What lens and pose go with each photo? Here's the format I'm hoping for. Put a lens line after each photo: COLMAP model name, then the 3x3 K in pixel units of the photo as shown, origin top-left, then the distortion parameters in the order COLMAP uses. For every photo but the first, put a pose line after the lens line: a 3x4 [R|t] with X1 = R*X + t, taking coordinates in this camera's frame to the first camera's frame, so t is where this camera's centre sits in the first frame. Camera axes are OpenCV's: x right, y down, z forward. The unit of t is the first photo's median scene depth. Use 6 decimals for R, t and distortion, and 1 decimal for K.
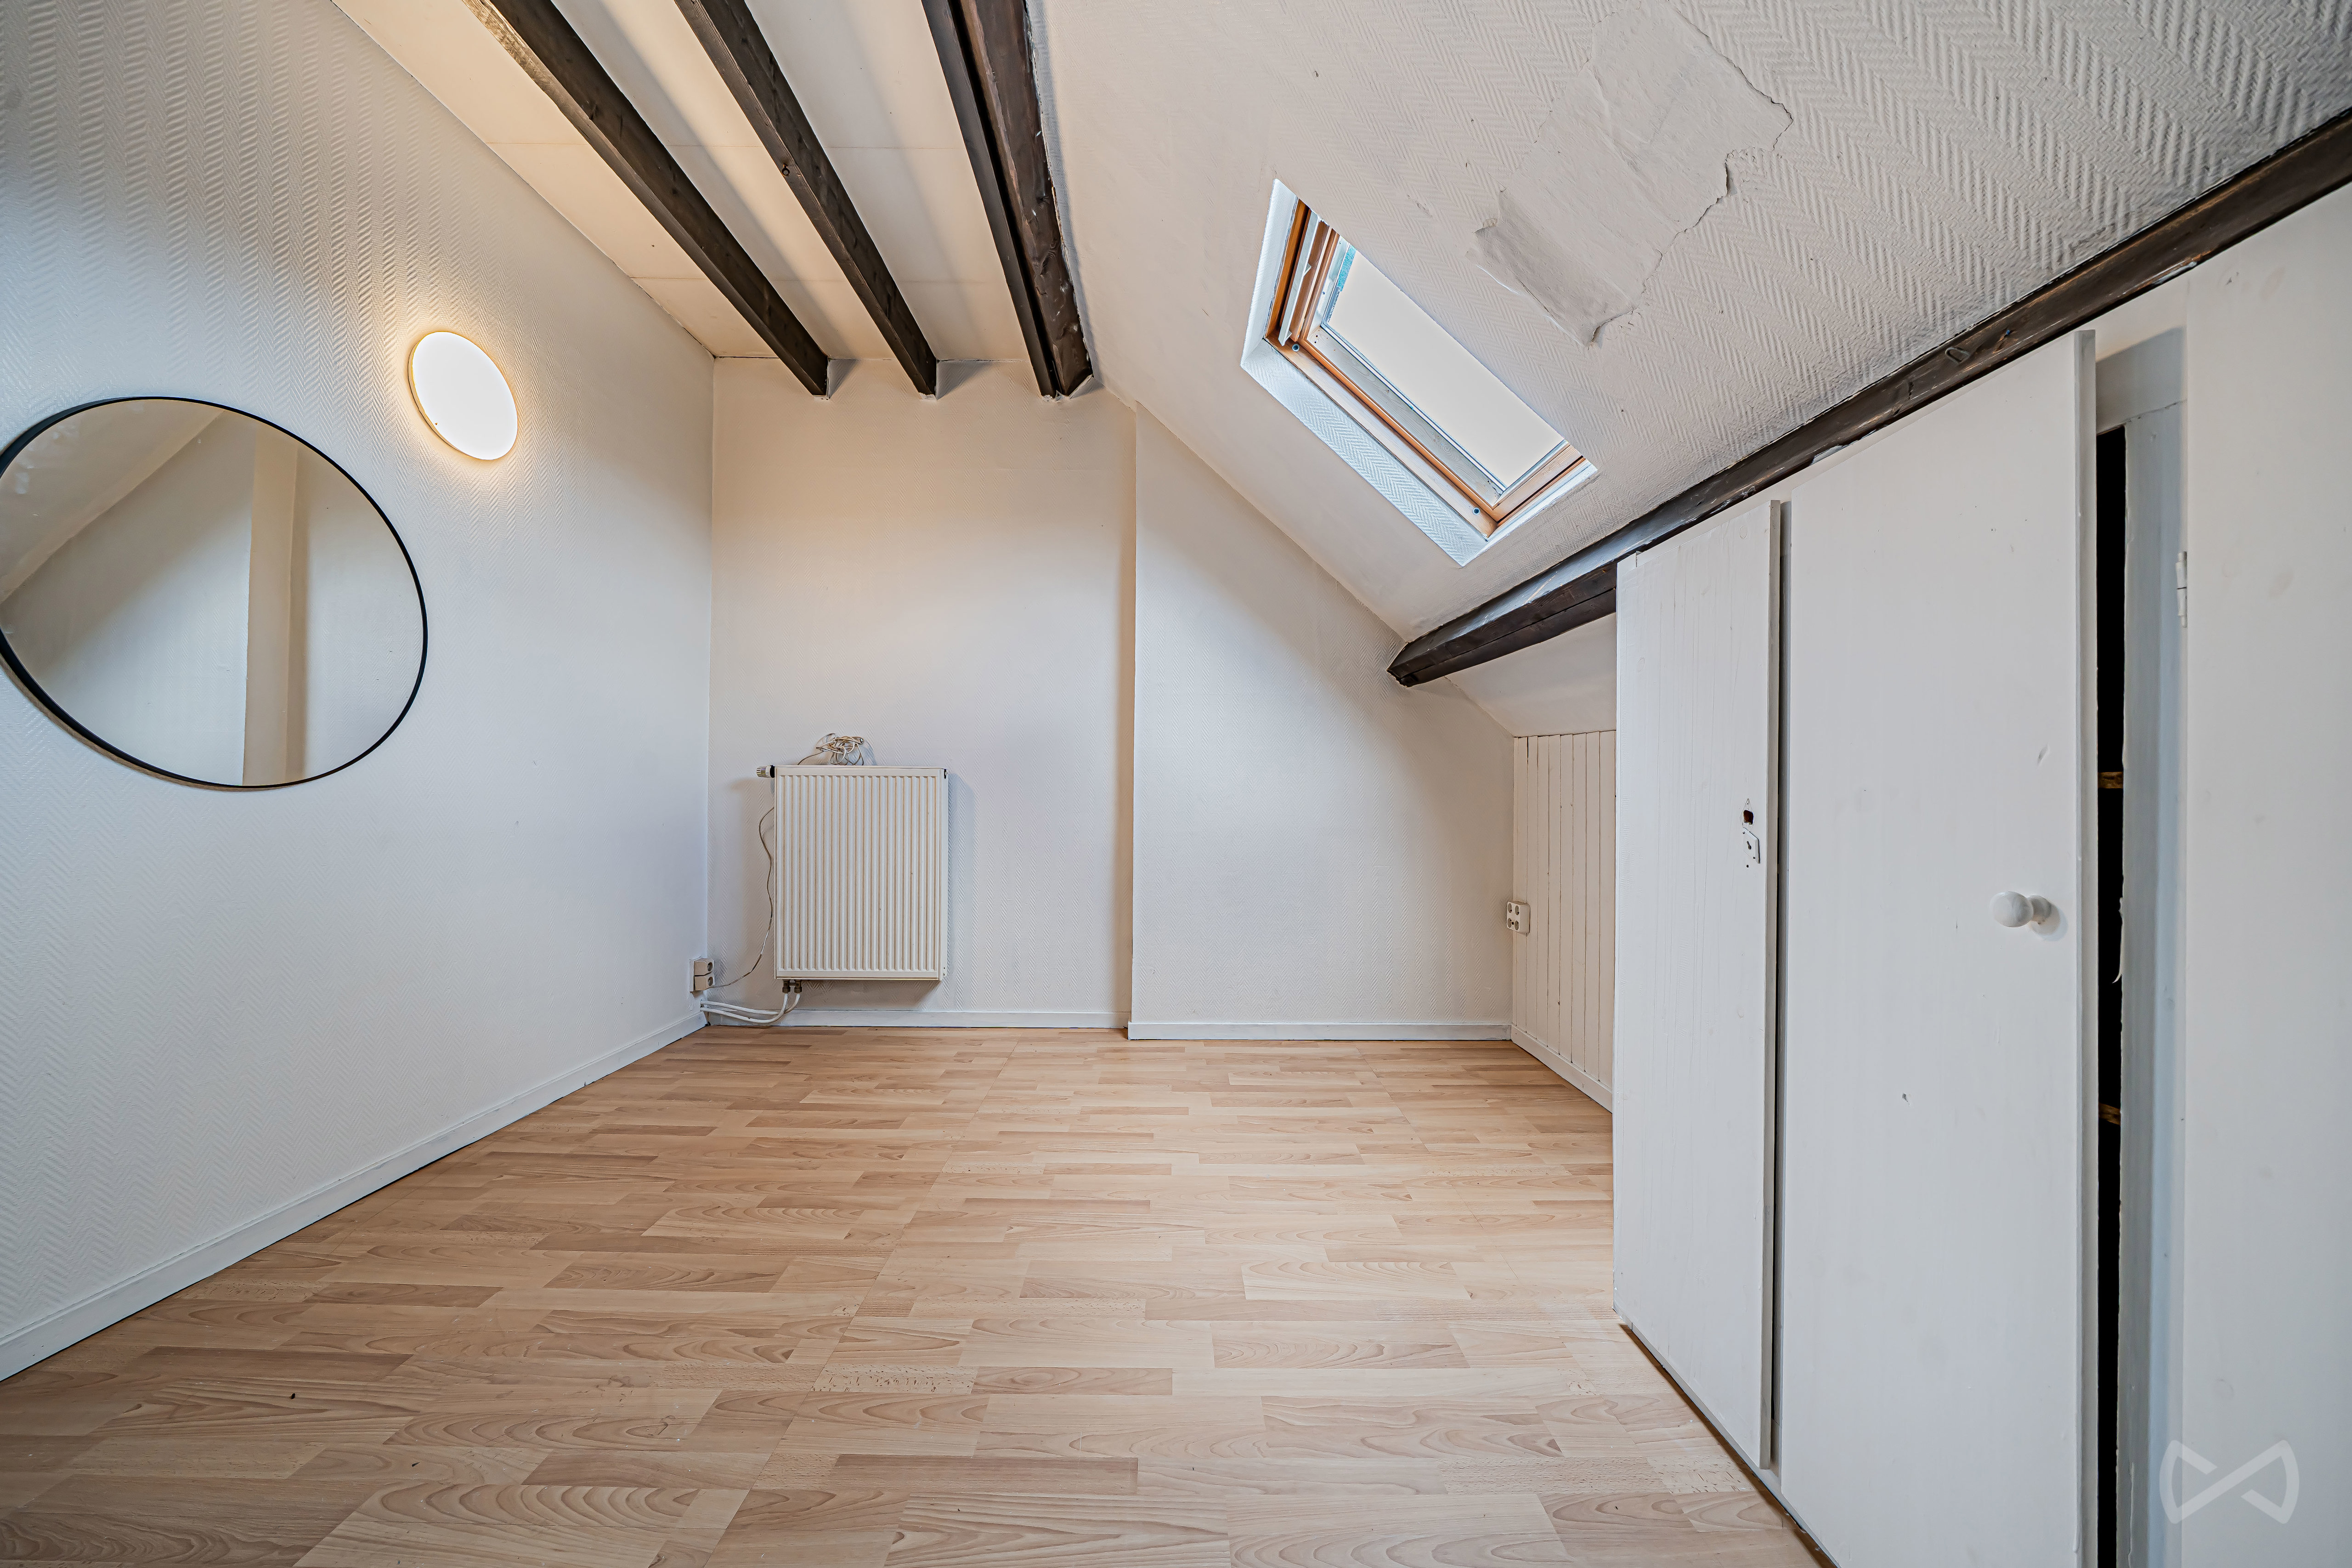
lens RADIAL K [[799.0, 0, 1166.4], [0, 799.0, 789.0], [0, 0, 1]] dist [-0.003775, -0.000507]
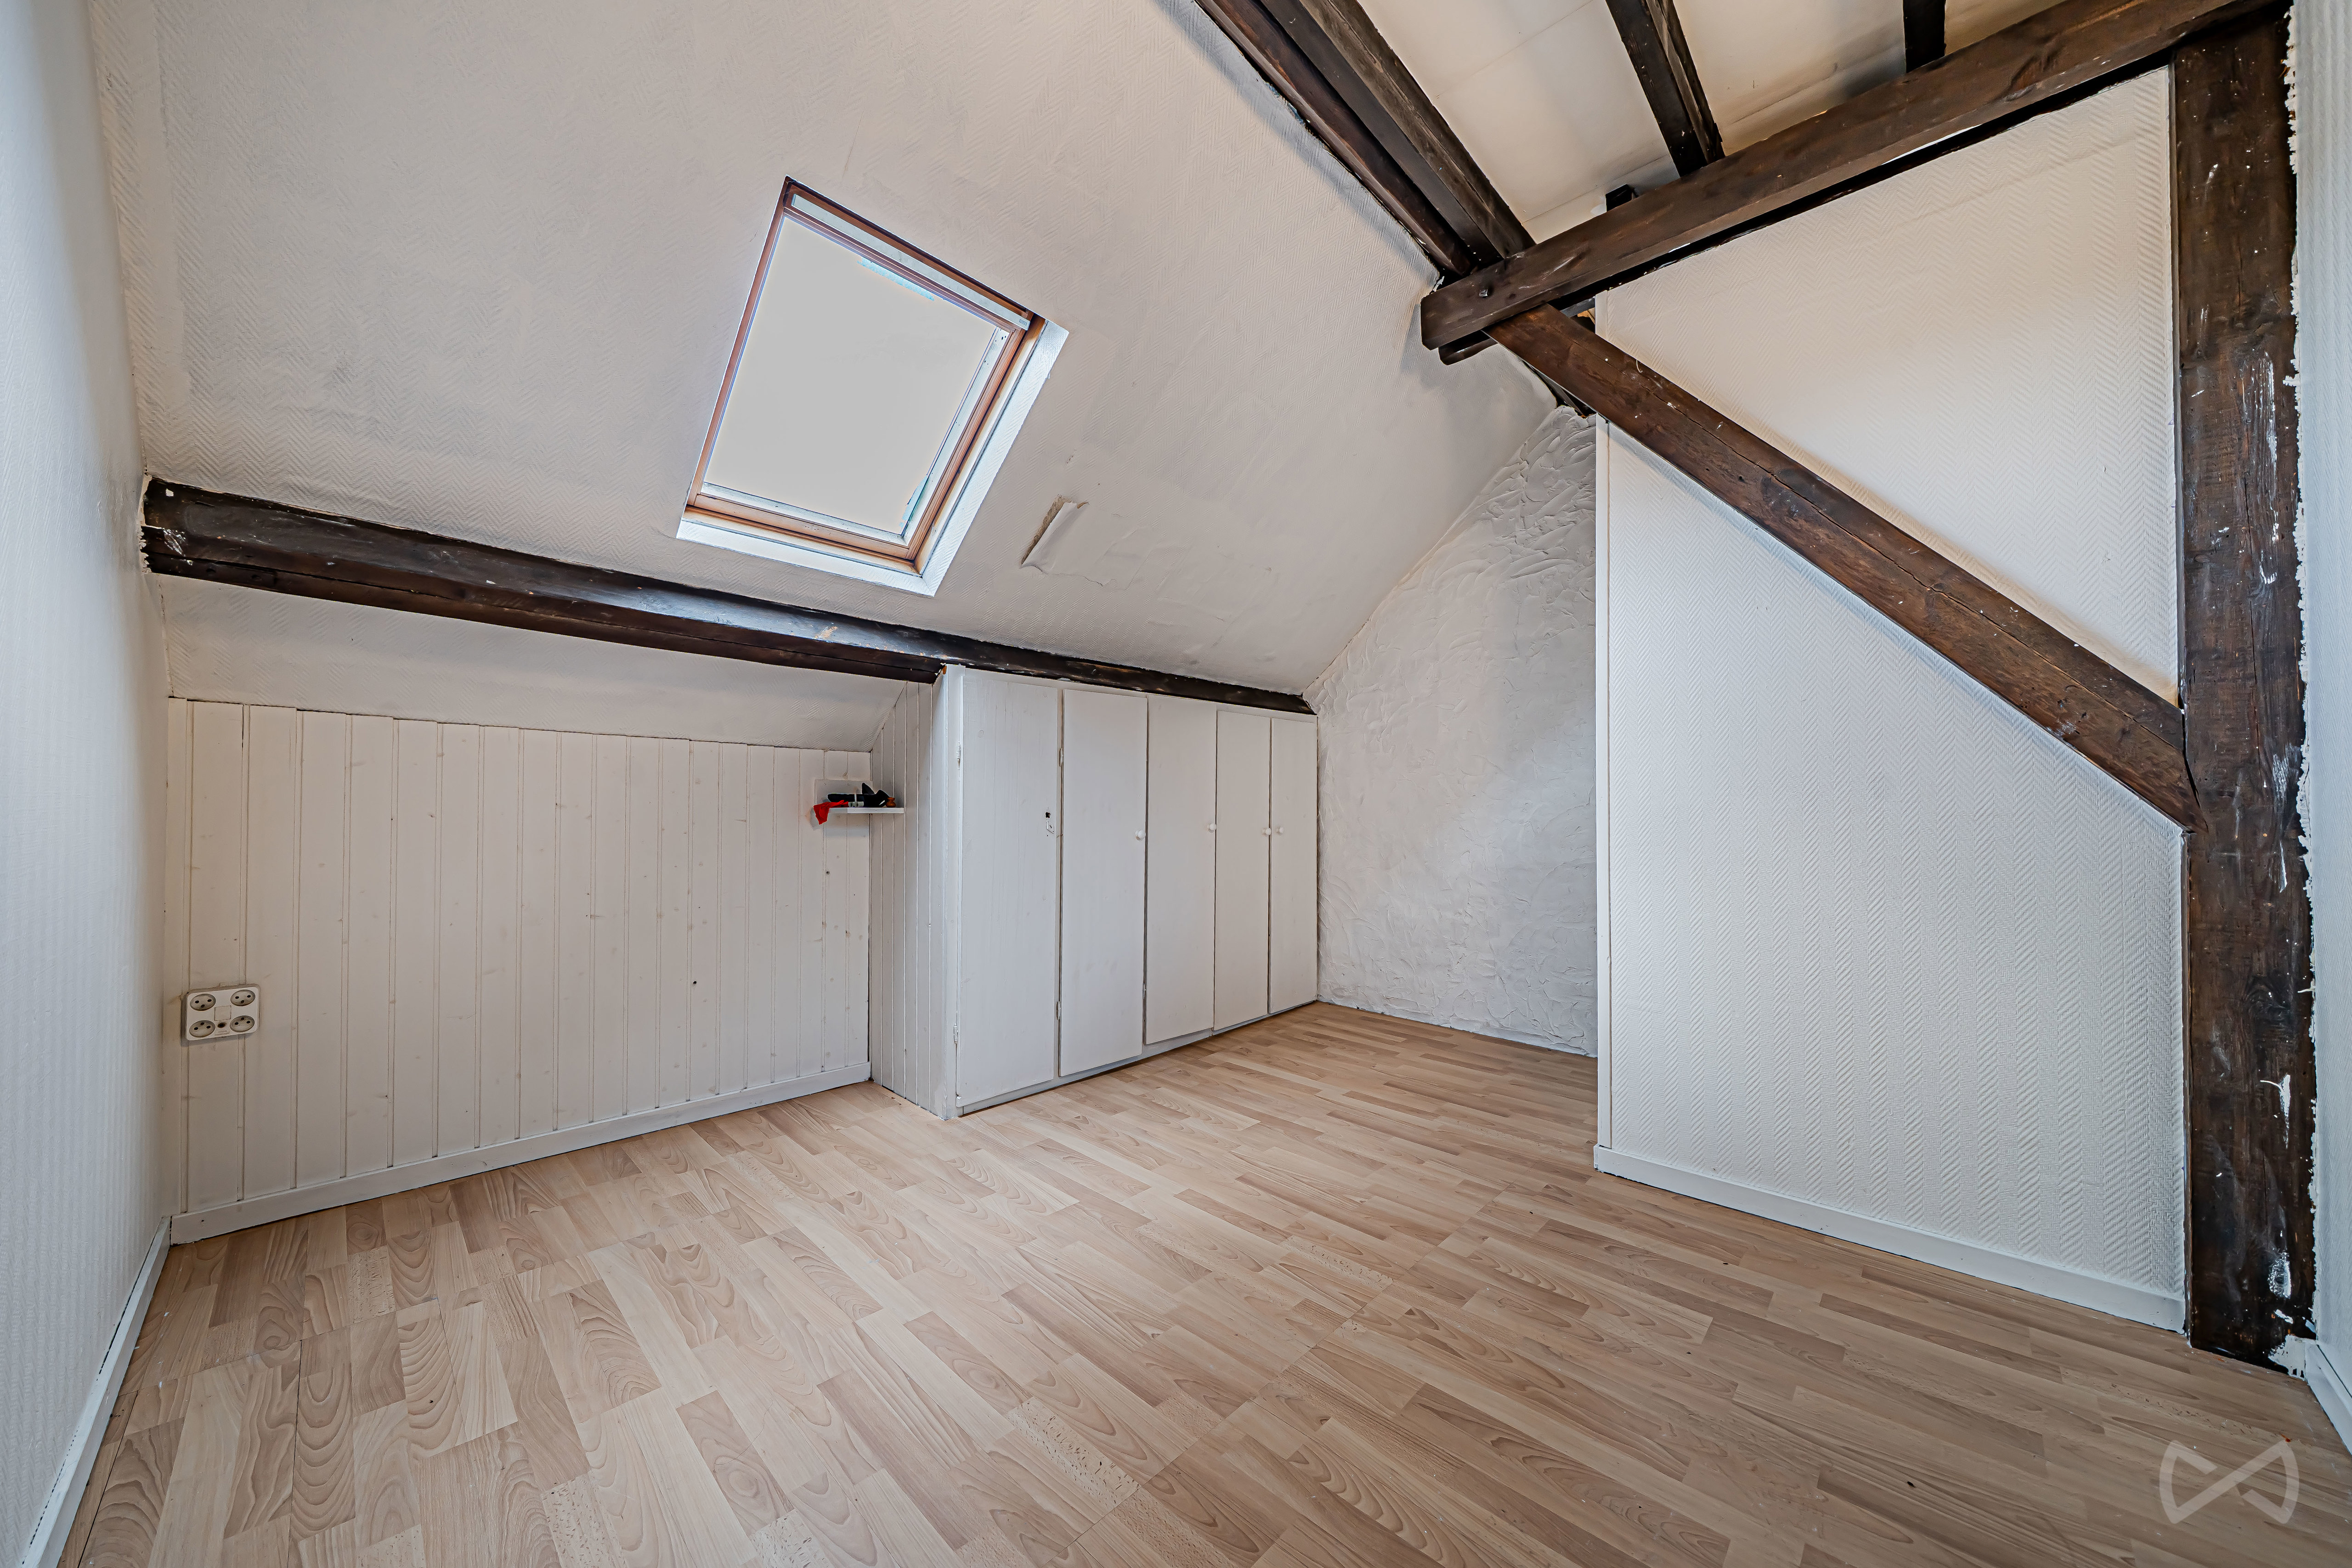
lens RADIAL K [[798.9, 0, 1179.4], [0, 798.9, 797.3], [0, 0, 1]] dist [-0.003775, -0.000507]
pose [[-0.722949, -0.003450, 0.690893, -0.841385], [-0.013806, 0.999860, -0.009455, -0.005371], [-0.690764, -0.016374, -0.722895, 1.699246]]
